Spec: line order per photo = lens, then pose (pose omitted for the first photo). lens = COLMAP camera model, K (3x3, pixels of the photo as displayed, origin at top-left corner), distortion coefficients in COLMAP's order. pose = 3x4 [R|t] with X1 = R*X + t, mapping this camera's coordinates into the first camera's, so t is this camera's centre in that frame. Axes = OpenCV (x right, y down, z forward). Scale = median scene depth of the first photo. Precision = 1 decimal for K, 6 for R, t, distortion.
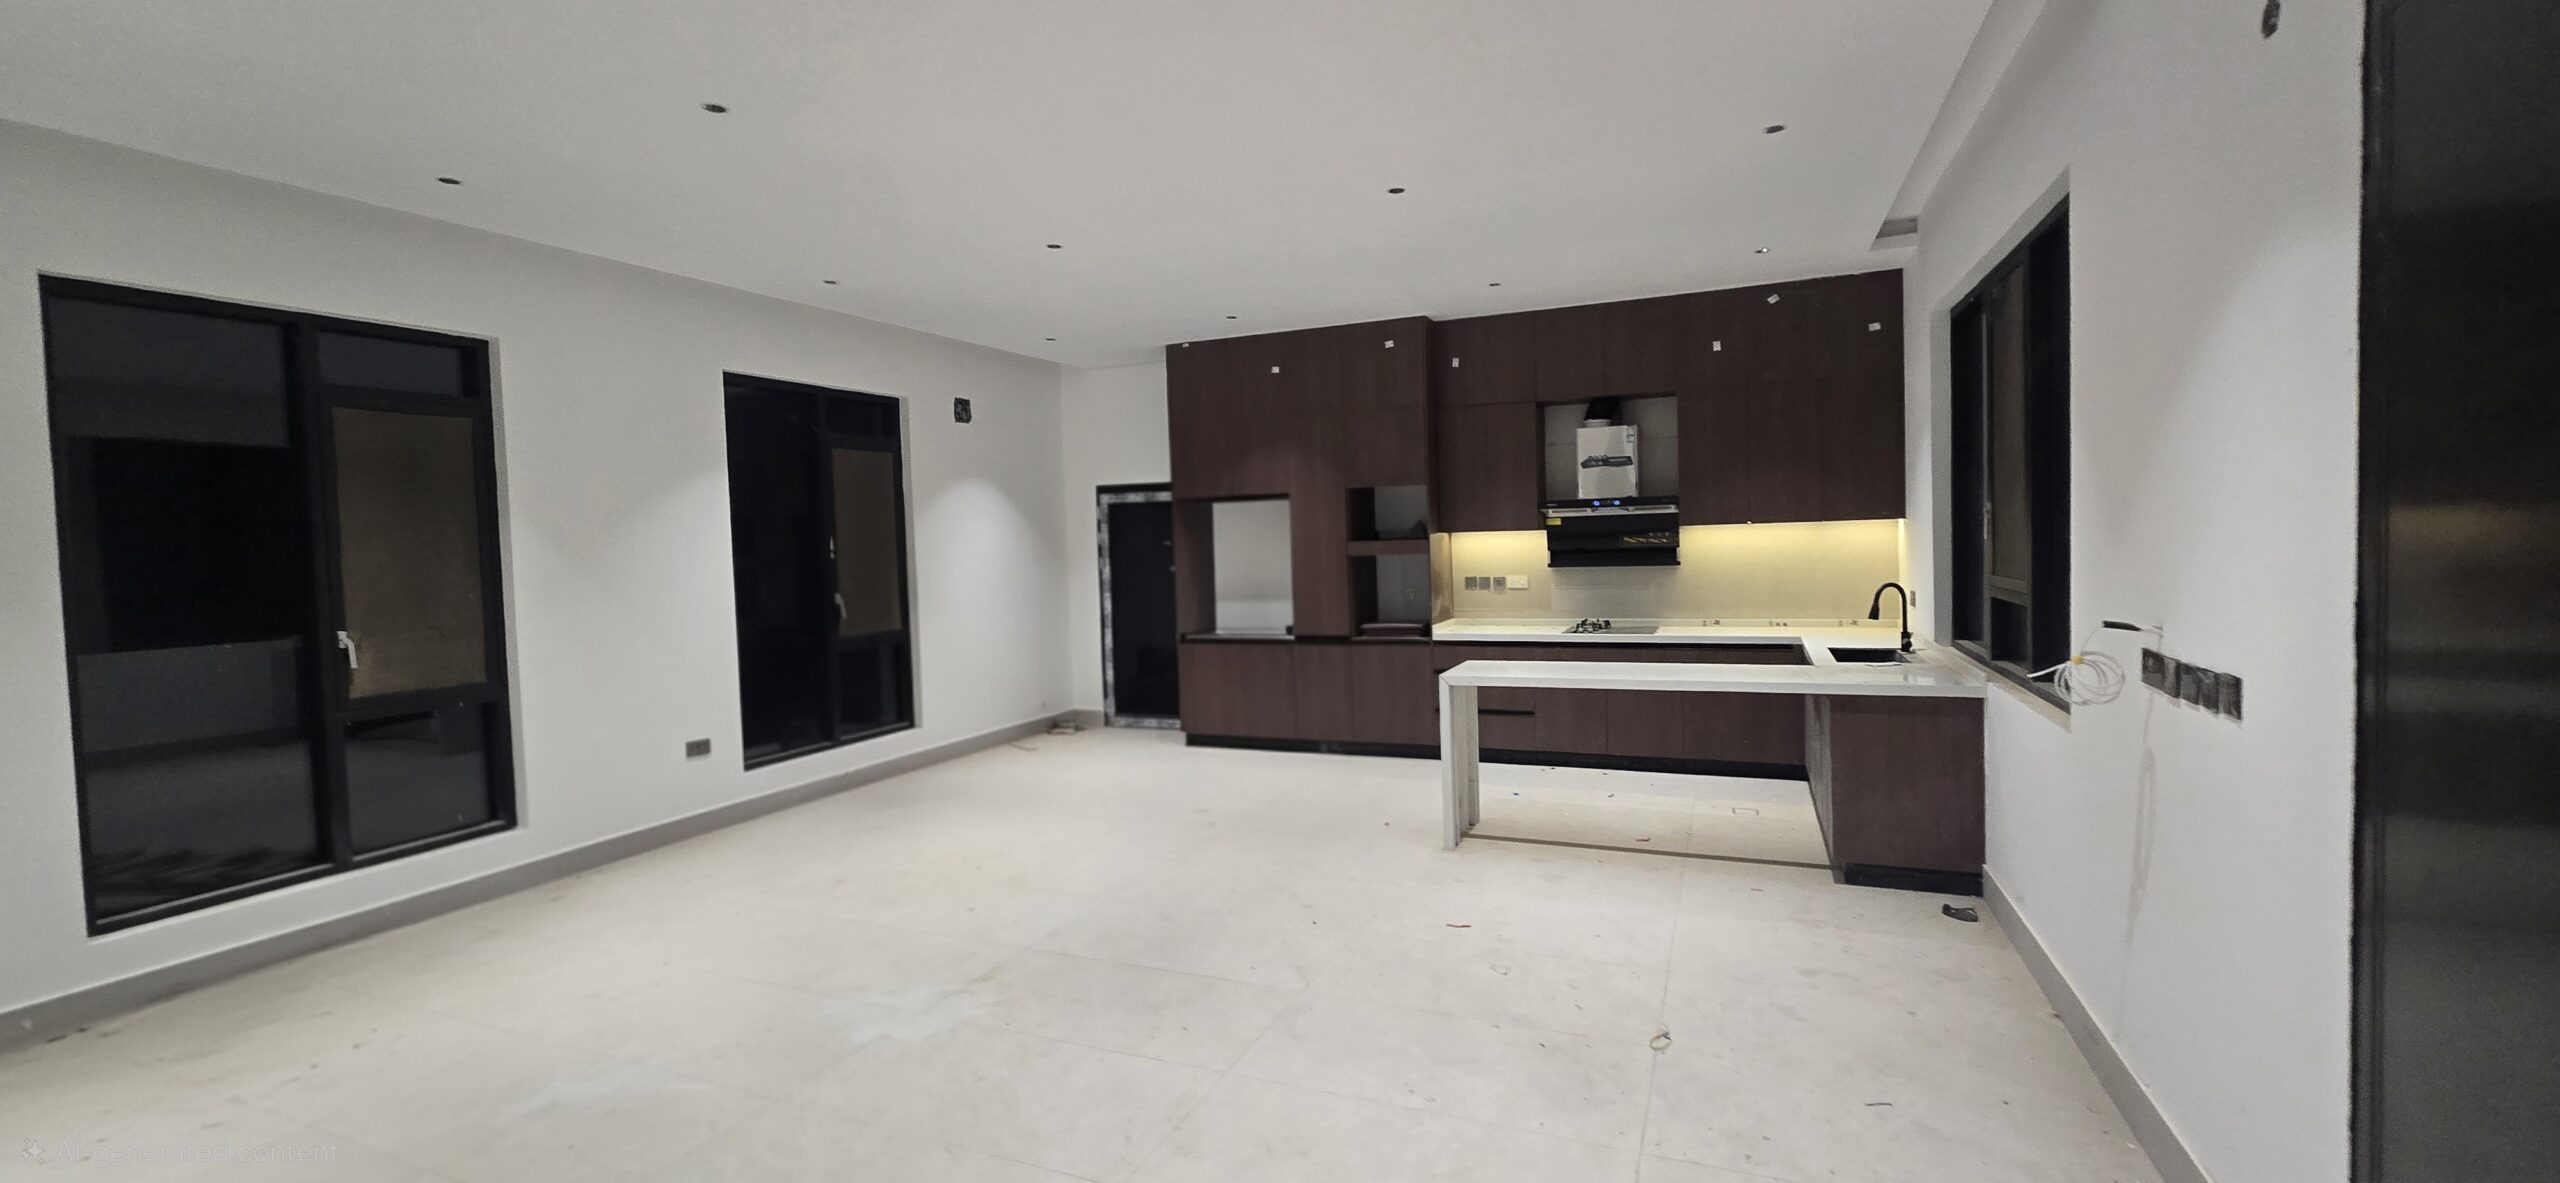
lens RADIAL K [[1055.5, 0, 1284.4], [0, 1055.5, 577.2], [0, 0, 1]] dist [0.002600, -0.000513]
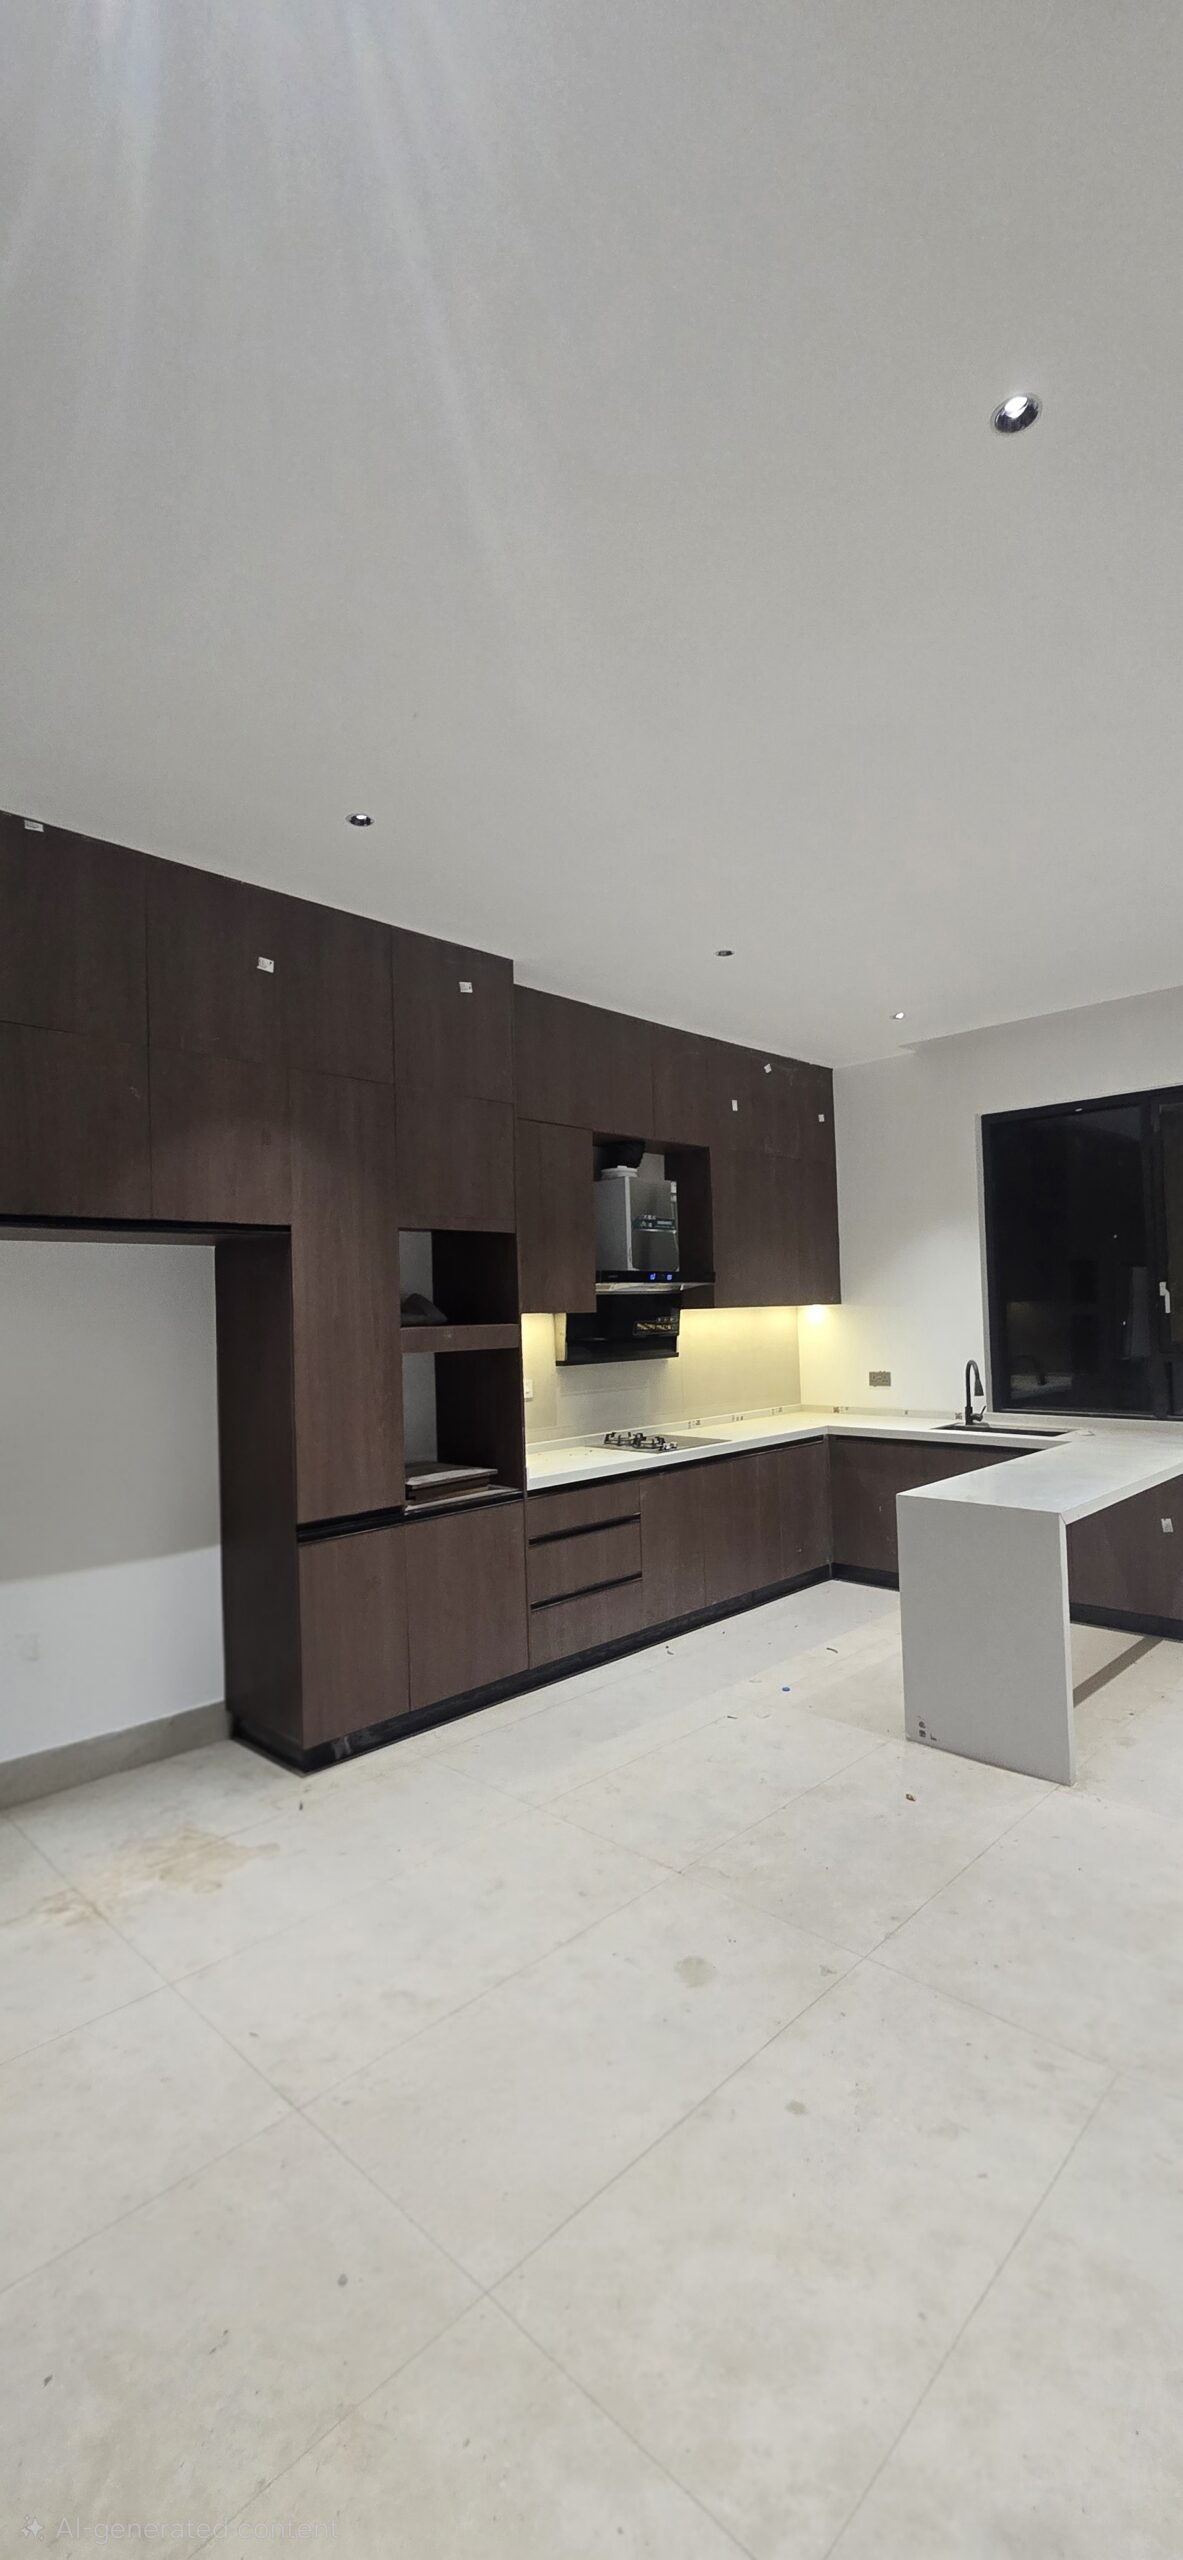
lens RADIAL K [[1055.5, 0, 586.1], [0, 1055.5, 1272.5], [0, 0, 1]] dist [0.002600, -0.000513]
pose [[0.344644, 0.059289, 0.936859, -0.440377], [0.061046, 0.994476, -0.085393, -0.010580], [-0.936747, 0.086621, 0.339120, 0.798480]]
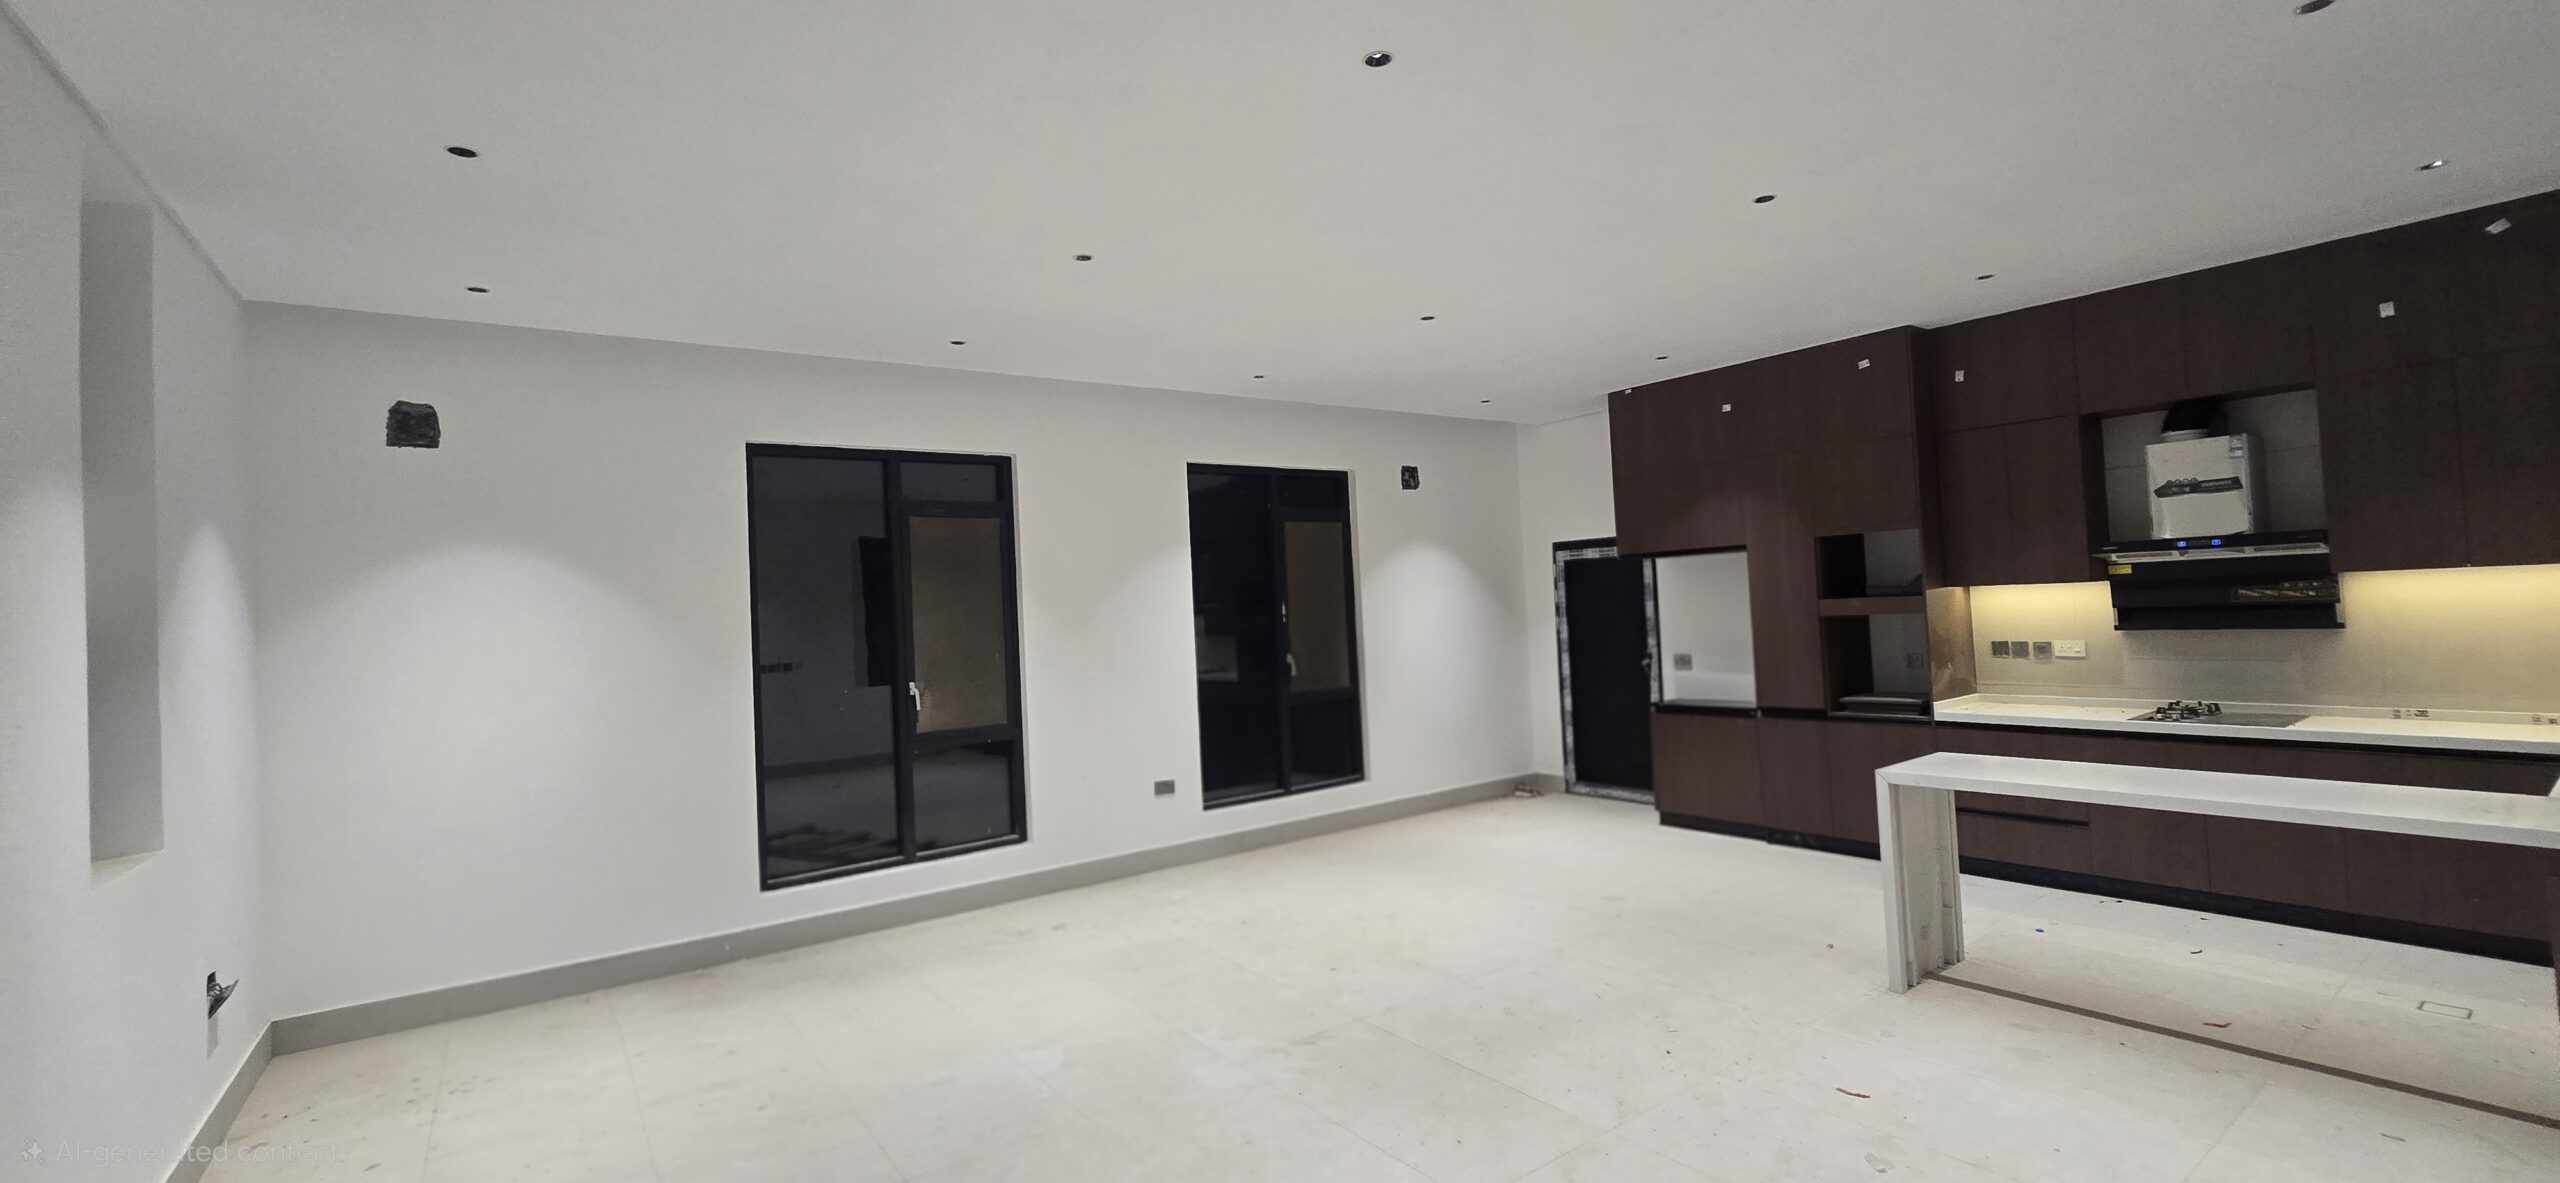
lens RADIAL K [[1055.5, 0, 1279.3], [0, 1055.5, 574.3], [0, 0, 1]] dist [0.002600, -0.000513]
pose [[0.862845, -0.025111, -0.504844, 0.125715], [0.000069, 0.998771, -0.049562, -0.012542], [0.505469, 0.042730, 0.861786, 0.048865]]
